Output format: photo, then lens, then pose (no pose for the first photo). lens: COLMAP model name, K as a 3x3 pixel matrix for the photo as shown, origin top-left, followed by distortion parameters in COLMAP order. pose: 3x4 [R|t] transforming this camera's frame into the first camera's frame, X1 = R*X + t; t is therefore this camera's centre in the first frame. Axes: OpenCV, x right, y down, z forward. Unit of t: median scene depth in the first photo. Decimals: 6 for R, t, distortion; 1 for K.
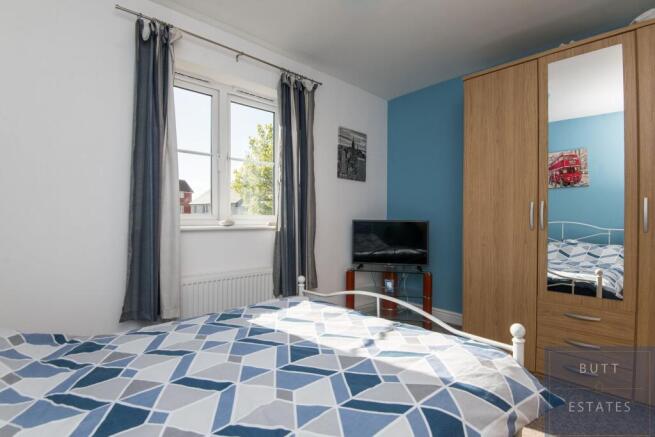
lens RADIAL K [[337.2, 0, 327.5], [0, 337.2, 218.5], [0, 0, 1]] dist [-0.015007, -0.000353]
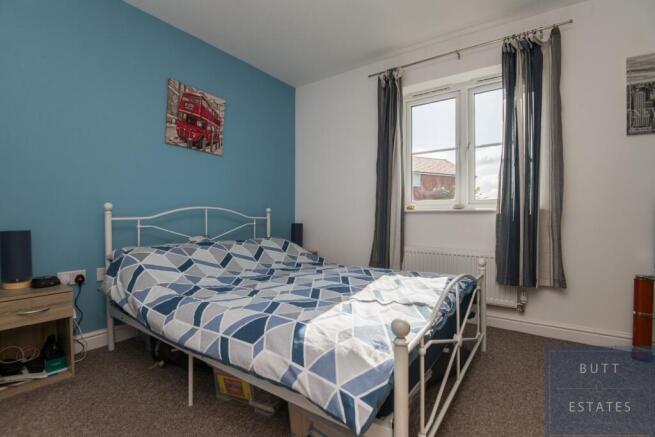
lens RADIAL K [[303.5, 0, 327.5], [0, 303.5, 218.5], [0, 0, 1]] dist [-0.020522, -0.000028]
pose [[0.183627, 0.000816, -0.982996, 0.612752], [-0.009562, 0.999954, -0.000956, 0.059253], [0.982949, 0.009575, 0.183627, 0.389420]]
